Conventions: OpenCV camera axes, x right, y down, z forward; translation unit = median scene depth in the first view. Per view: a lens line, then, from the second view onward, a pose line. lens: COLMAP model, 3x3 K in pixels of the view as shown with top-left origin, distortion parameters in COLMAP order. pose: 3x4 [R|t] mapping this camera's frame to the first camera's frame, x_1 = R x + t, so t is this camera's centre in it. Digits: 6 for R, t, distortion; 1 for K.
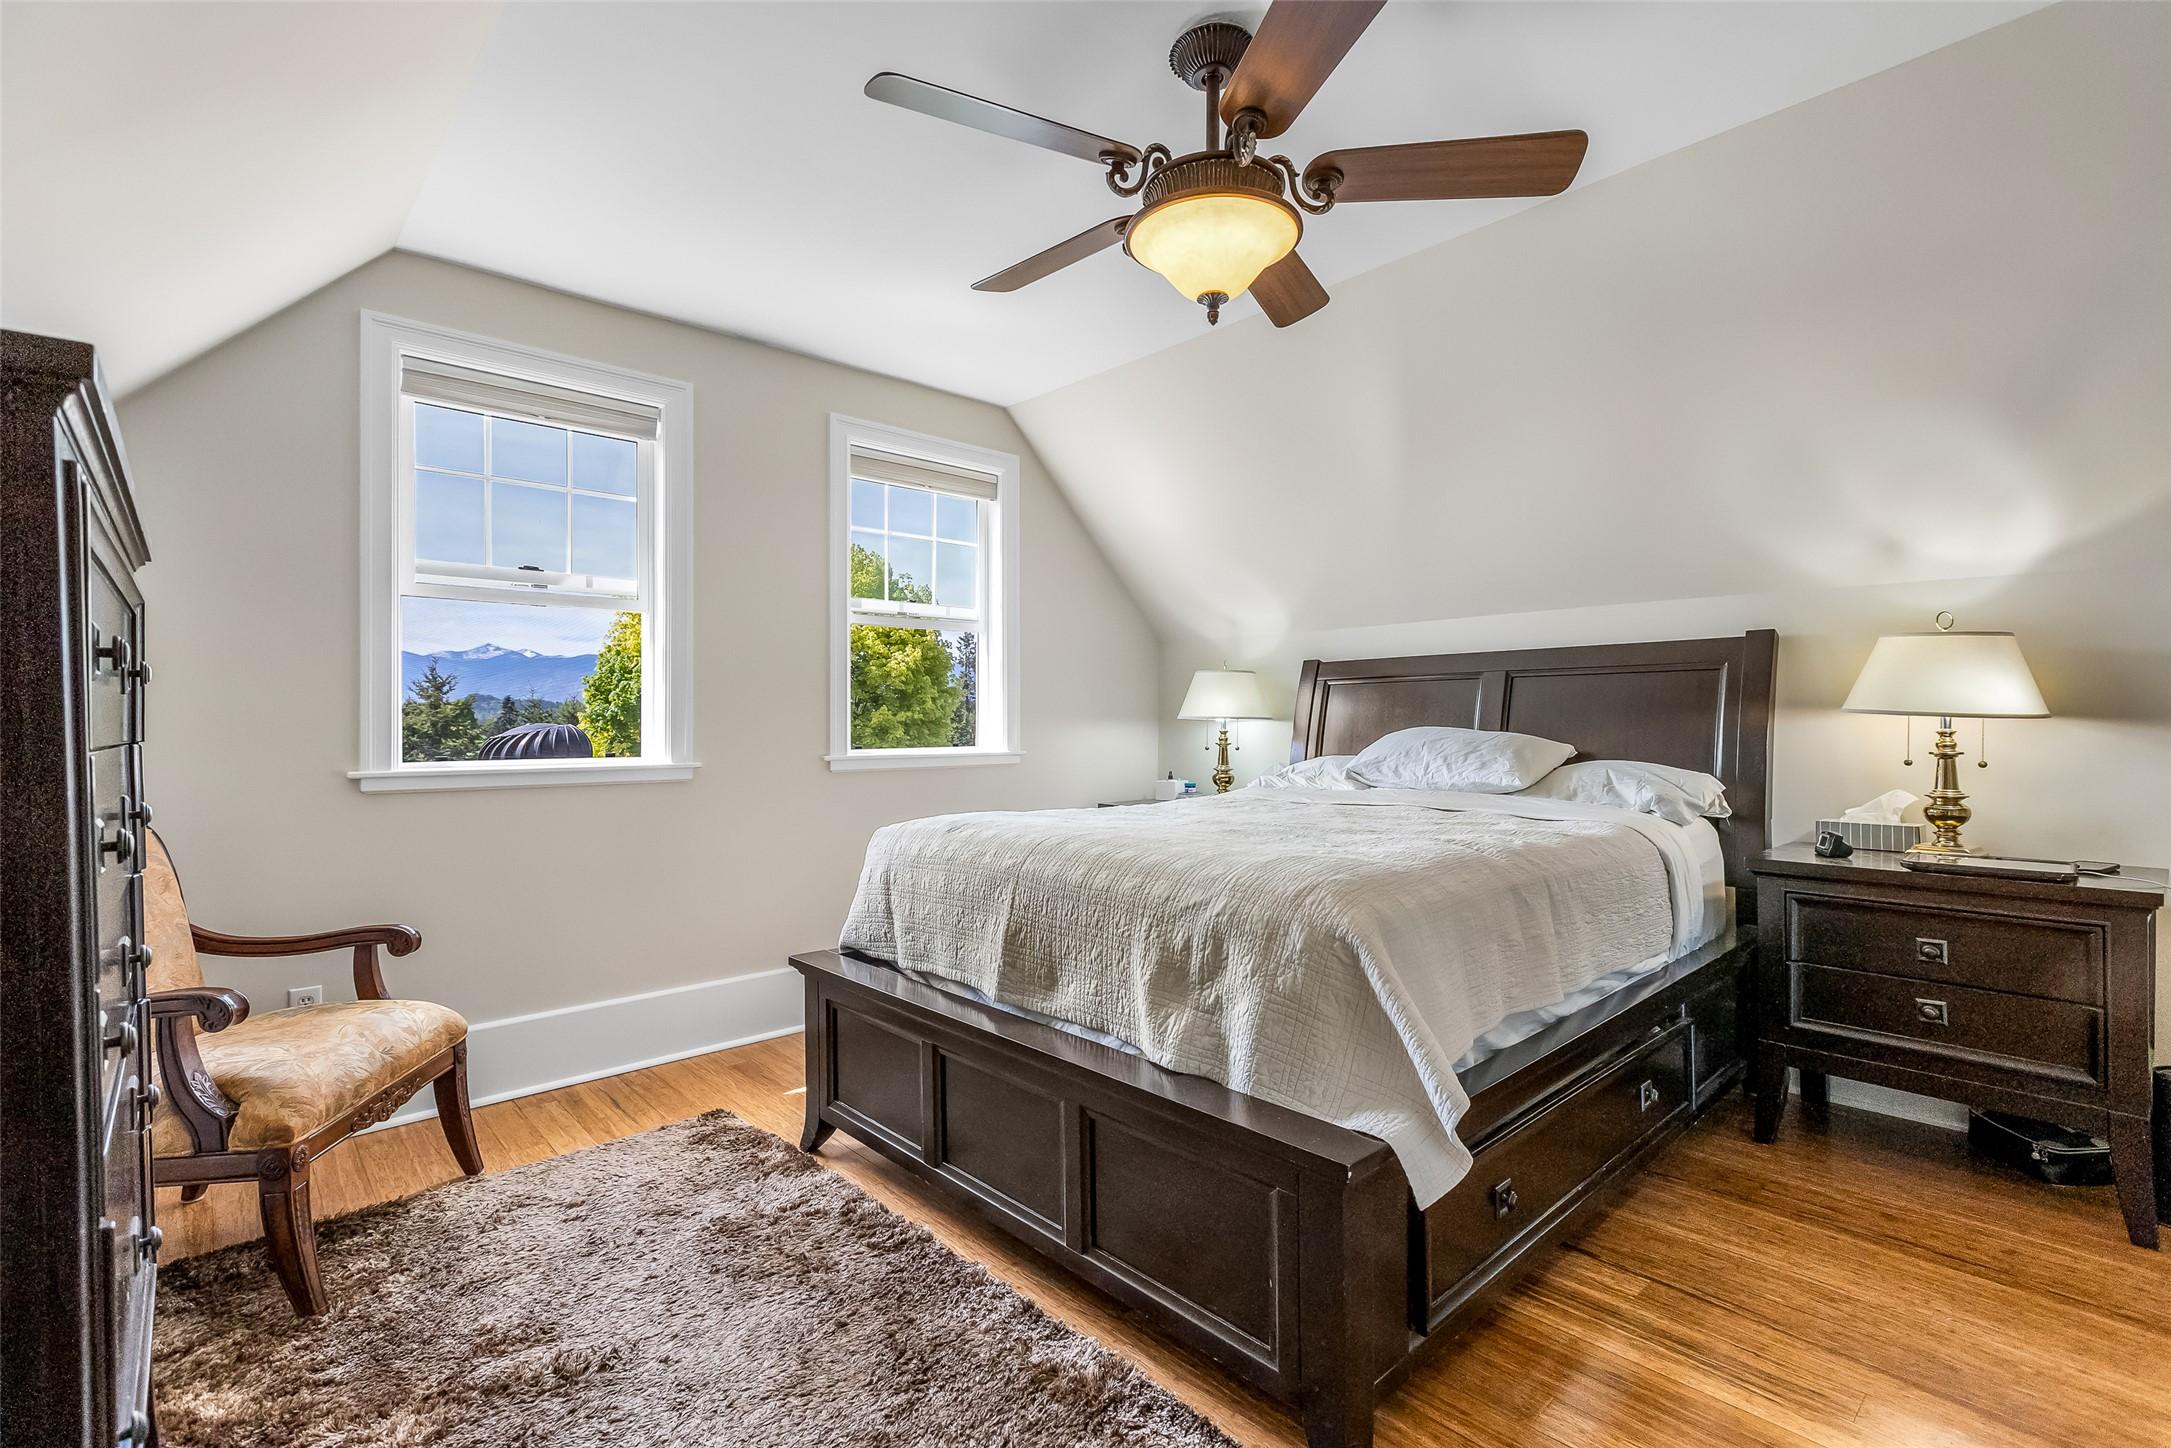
lens RADIAL K [[983.0, 0, 1085.5], [0, 983.0, 724.0], [0, 0, 1]] dist [-0.001485, -0.000409]
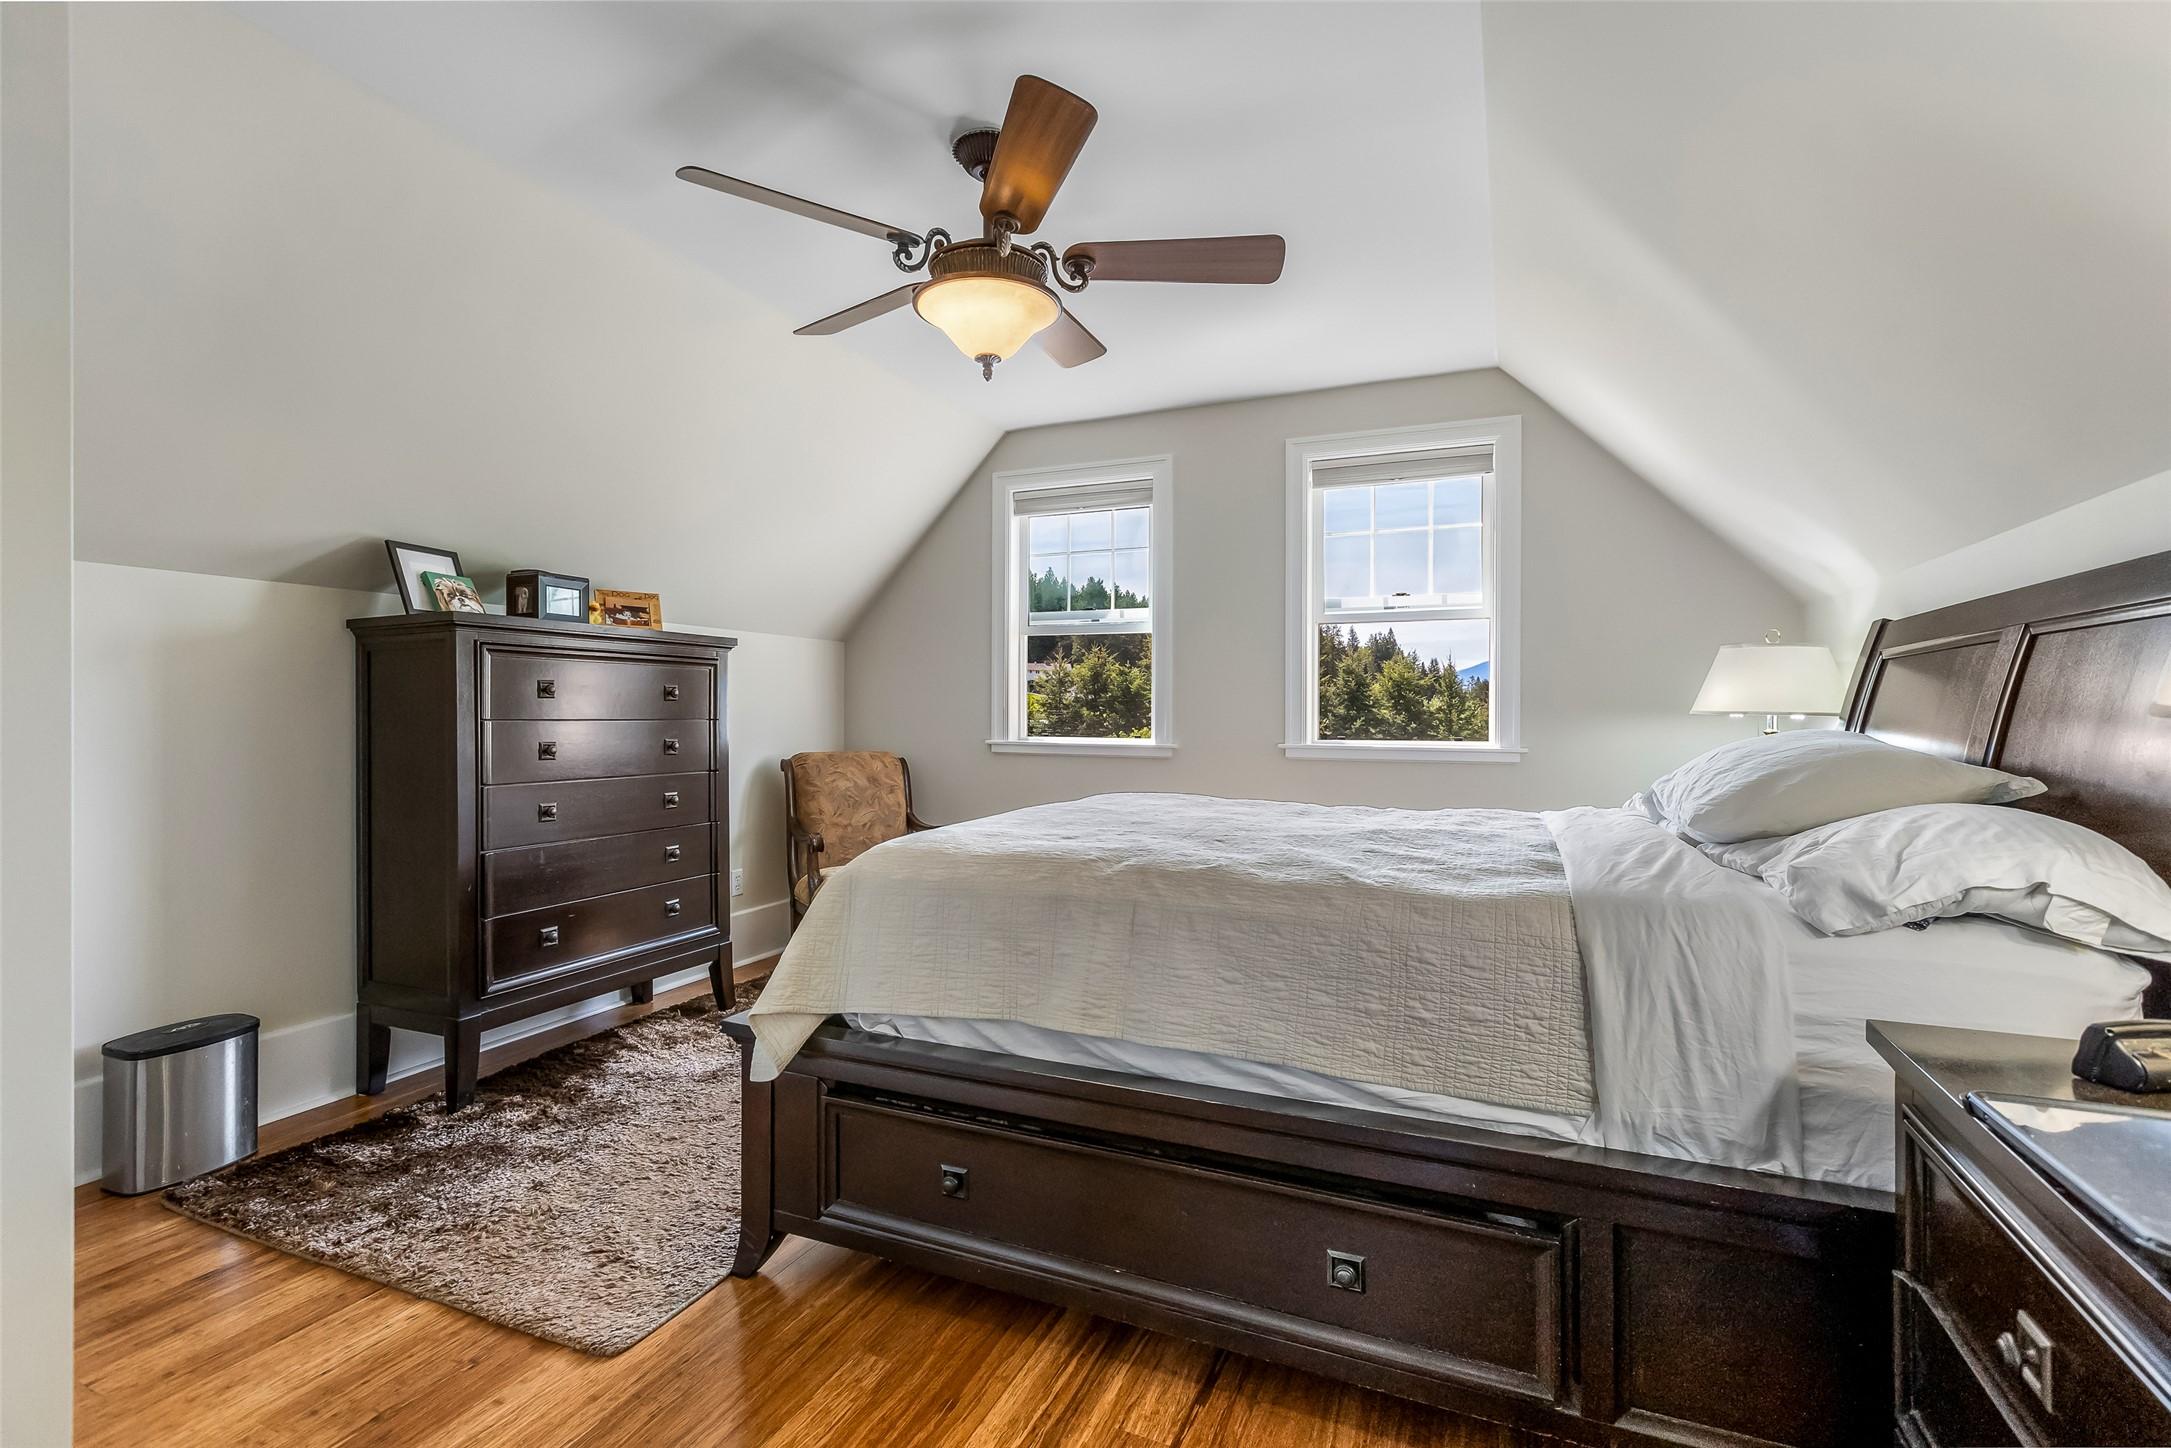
lens RADIAL K [[975.1, 0, 1083.5], [0, 975.1, 710.4], [0, 0, 1]] dist [-0.000809, -0.000404]
pose [[0.402977, 0.002642, -0.915206, 0.741191], [-0.008237, 0.999966, -0.000740, -0.004205], [0.915173, 0.007836, 0.402985, 0.372822]]
